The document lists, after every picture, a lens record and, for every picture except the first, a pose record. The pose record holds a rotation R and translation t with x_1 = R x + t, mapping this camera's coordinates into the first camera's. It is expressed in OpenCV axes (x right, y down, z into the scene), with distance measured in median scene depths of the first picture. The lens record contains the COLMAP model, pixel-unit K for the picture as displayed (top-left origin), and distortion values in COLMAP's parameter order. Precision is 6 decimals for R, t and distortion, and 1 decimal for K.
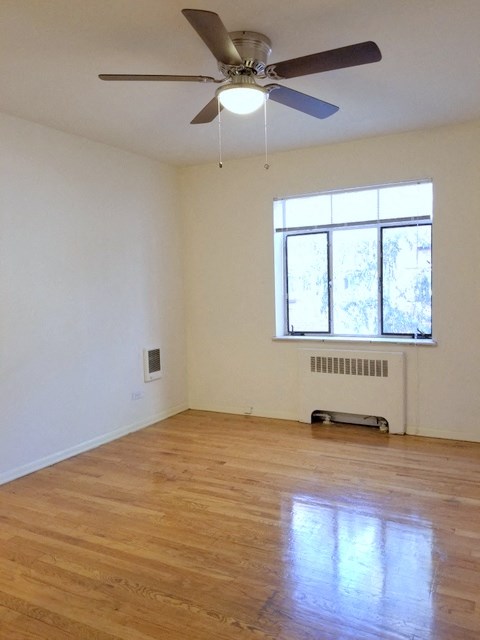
lens RADIAL K [[497.7, 0, 249.3], [0, 497.7, 313.6], [0, 0, 1]] dist [0.055233, -0.085575]
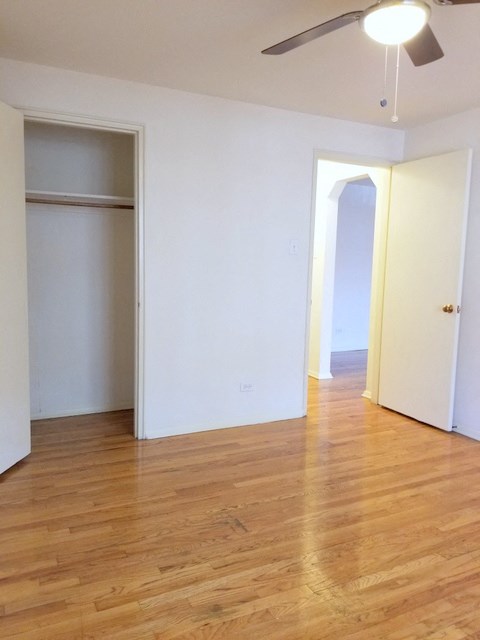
lens RADIAL K [[497.7, 0, 240.5], [0, 497.7, 321.3], [0, 0, 1]] dist [0.055233, -0.085575]
pose [[-0.590544, 0.108385, -0.799694, 0.450756], [-0.046010, 0.984806, 0.167450, -0.053417], [0.805693, 0.135681, -0.576585, 0.770230]]
